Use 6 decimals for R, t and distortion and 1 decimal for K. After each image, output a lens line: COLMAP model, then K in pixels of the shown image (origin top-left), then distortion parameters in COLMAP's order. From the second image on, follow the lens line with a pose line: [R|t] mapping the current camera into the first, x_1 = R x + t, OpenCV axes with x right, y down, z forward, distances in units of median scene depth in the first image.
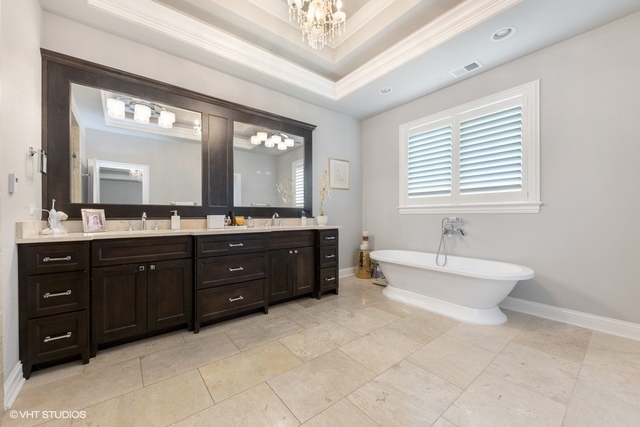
lens RADIAL K [[247.1, 0, 315.4], [0, 247.1, 214.2], [0, 0, 1]] dist [0.001621, -0.000608]
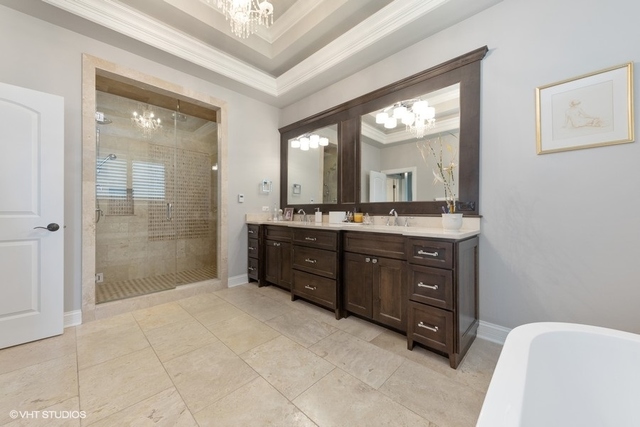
lens RADIAL K [[234.4, 0, 316.9], [0, 234.4, 214.1], [0, 0, 1]] dist [0.000250, -0.000346]
pose [[0.140248, 0.009326, -0.990072, 0.683731], [-0.004967, 0.999950, 0.008715, 0.007021], [0.990104, 0.003695, 0.140287, 0.851107]]
